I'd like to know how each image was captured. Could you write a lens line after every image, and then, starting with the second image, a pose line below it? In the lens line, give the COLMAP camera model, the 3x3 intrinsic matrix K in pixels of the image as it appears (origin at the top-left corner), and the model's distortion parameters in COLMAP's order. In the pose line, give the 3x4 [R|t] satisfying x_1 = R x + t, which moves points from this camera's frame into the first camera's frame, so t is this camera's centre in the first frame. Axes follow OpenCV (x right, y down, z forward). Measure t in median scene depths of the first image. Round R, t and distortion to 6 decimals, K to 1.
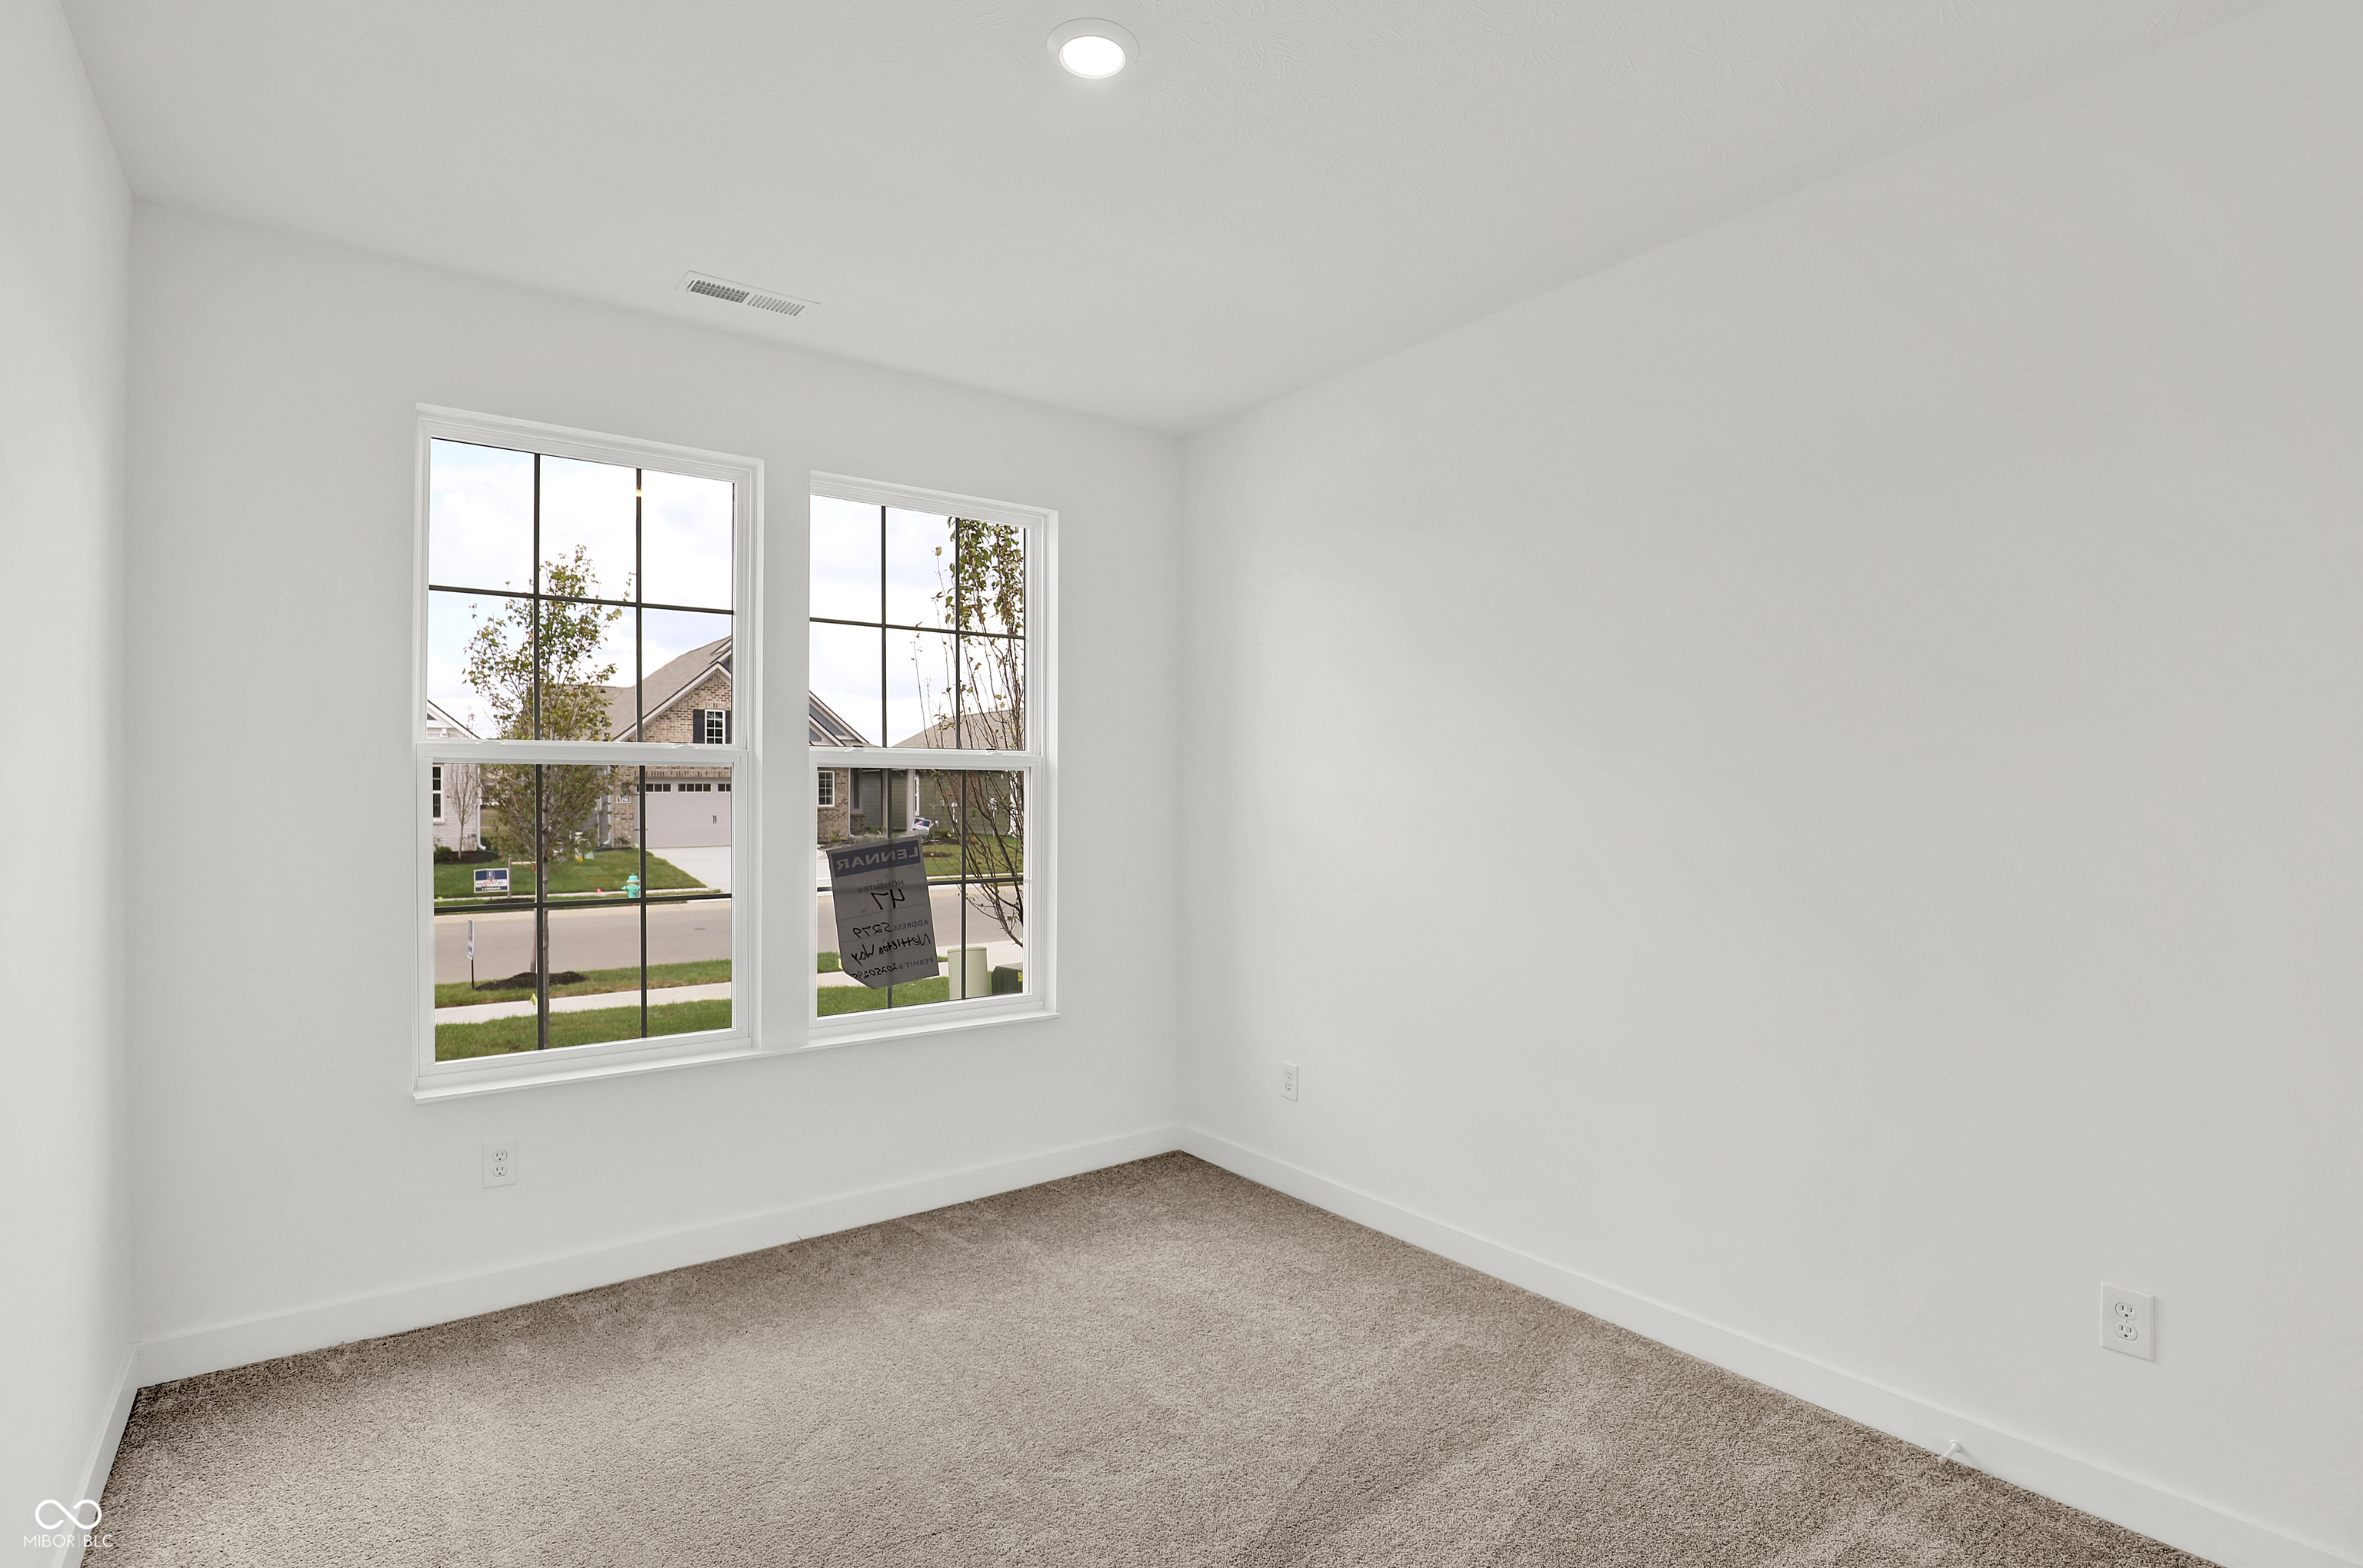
lens RADIAL K [[1153.7, 0, 1148.4], [0, 1153.7, 799.5], [0, 0, 1]] dist [-0.013509, 0.000115]
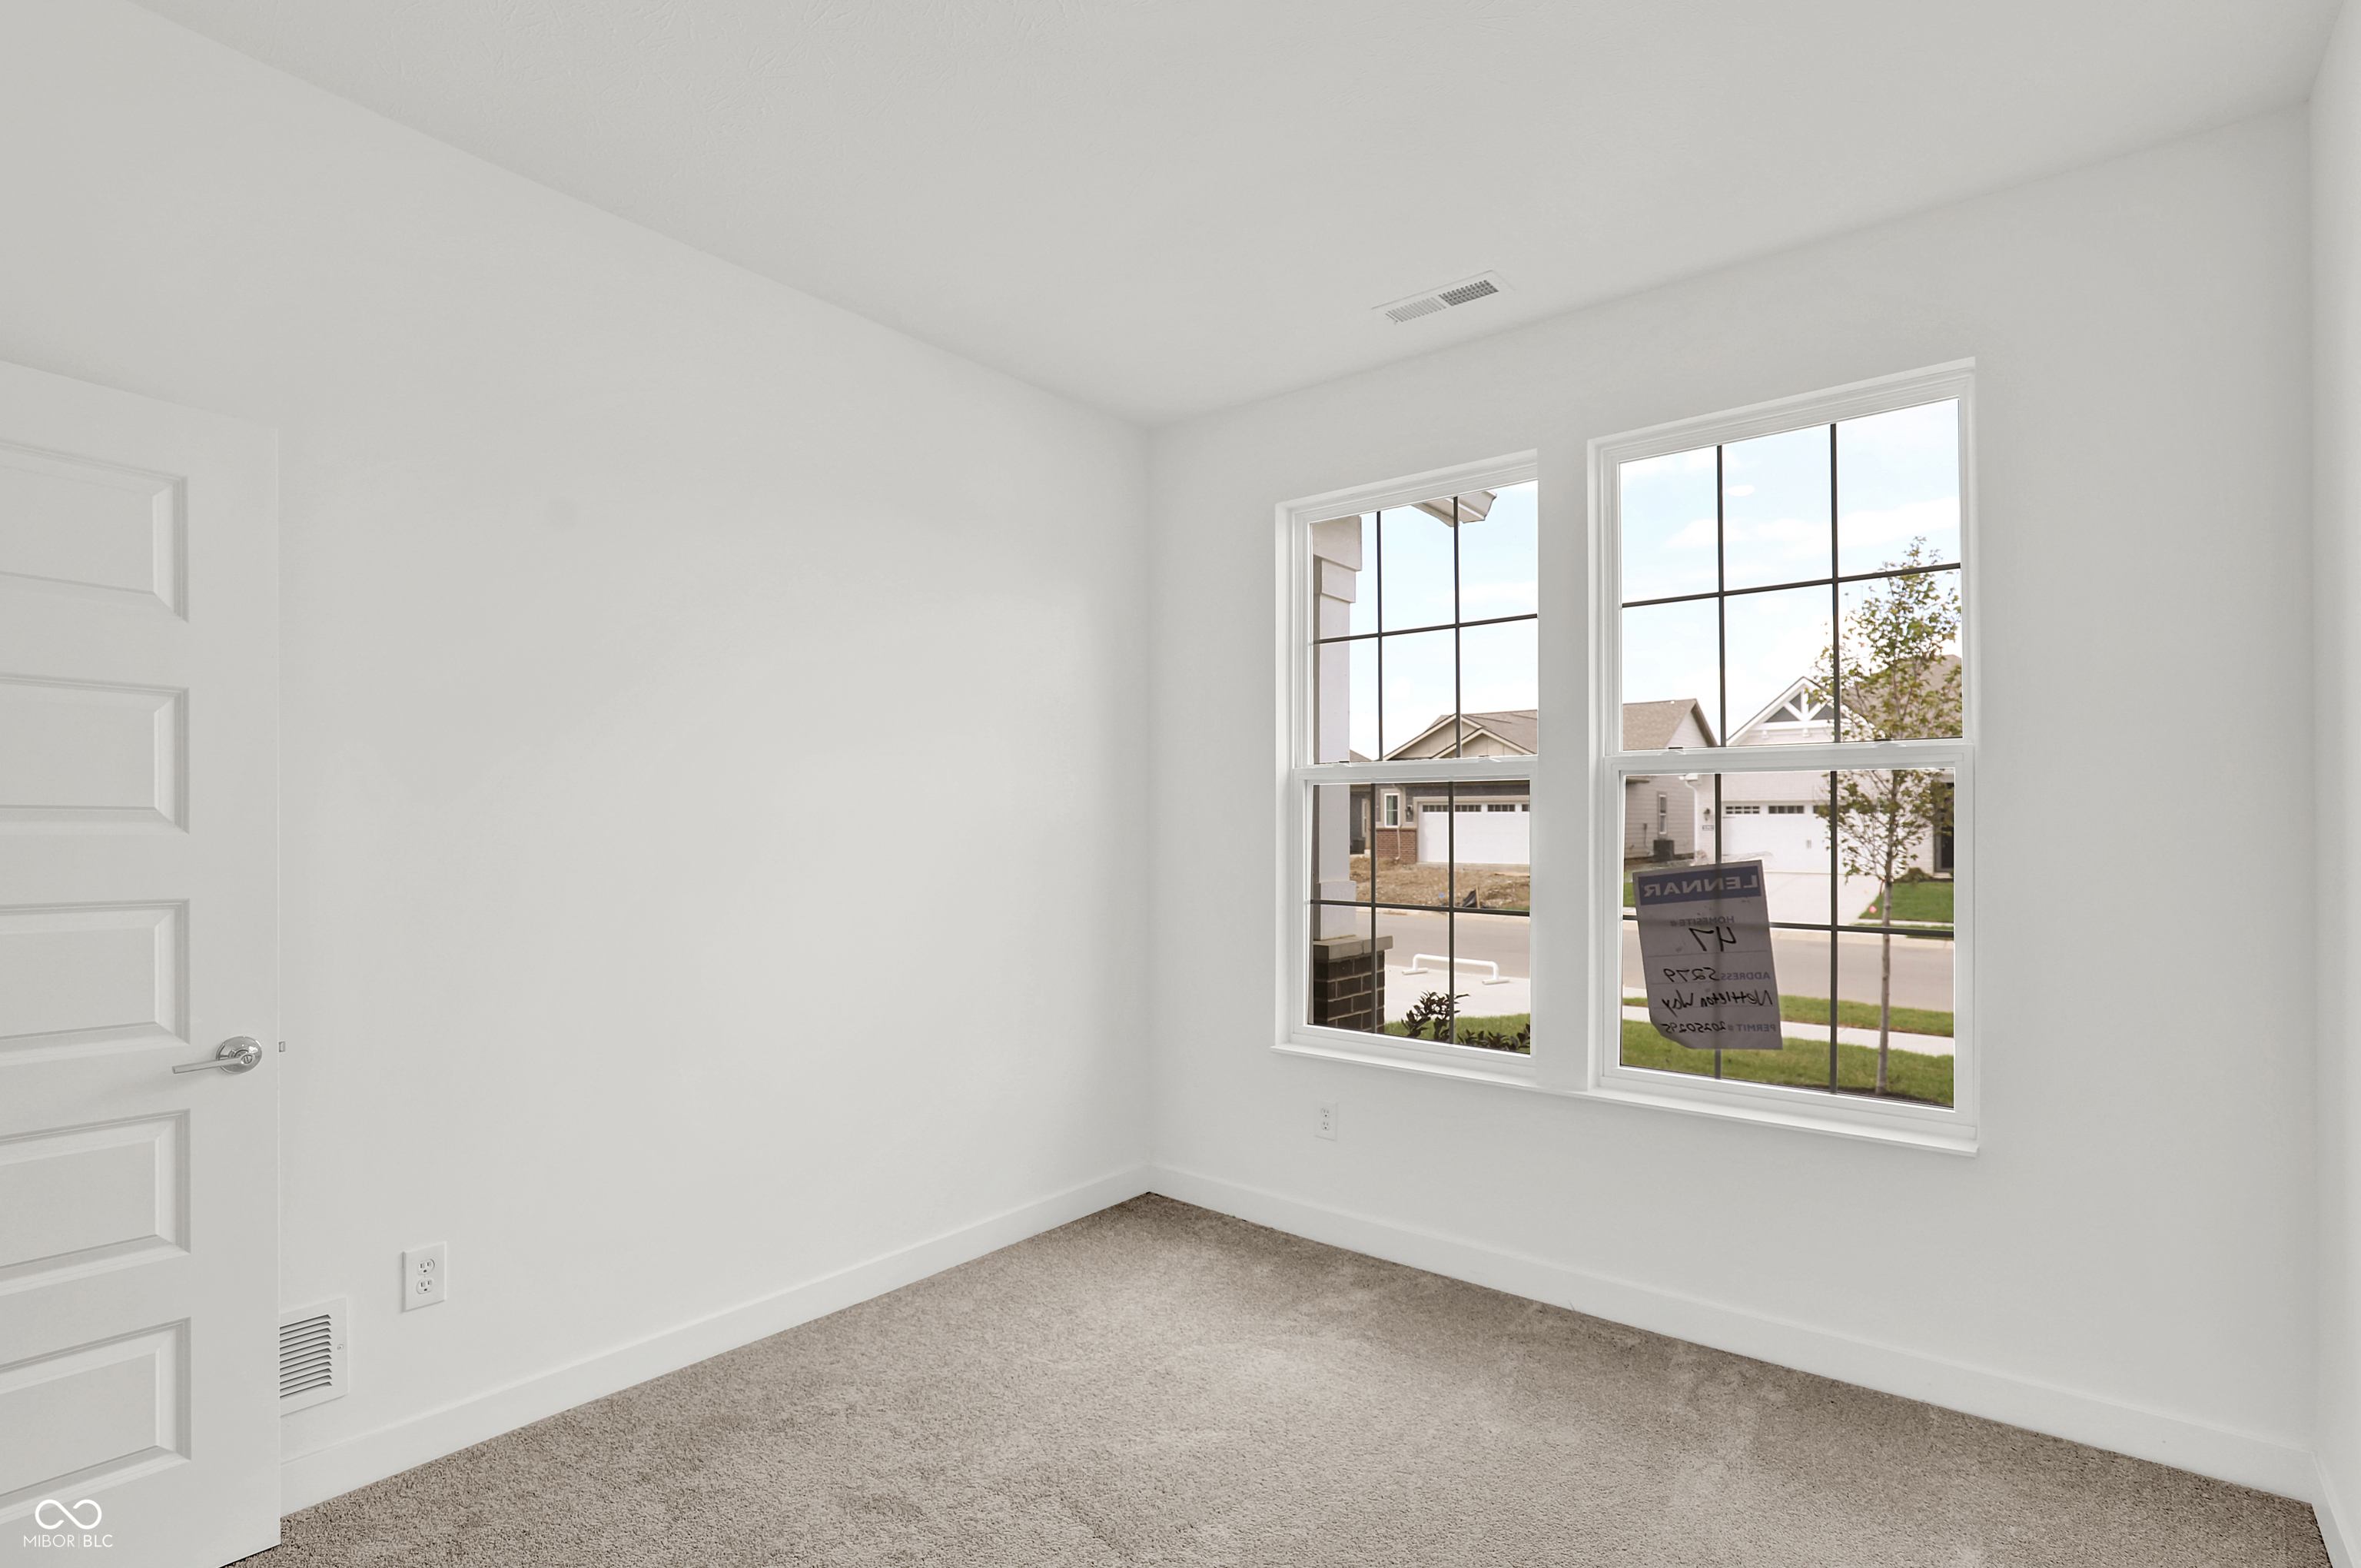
lens RADIAL K [[1152.9, 0, 1147.4], [0, 1152.9, 799.5], [0, 0, 1]] dist [-0.013509, 0.000115]
pose [[0.227206, -0.009995, -0.973795, 0.455251], [0.005176, 0.999946, -0.009056, -0.003868], [0.973833, -0.002982, 0.227245, 0.445183]]
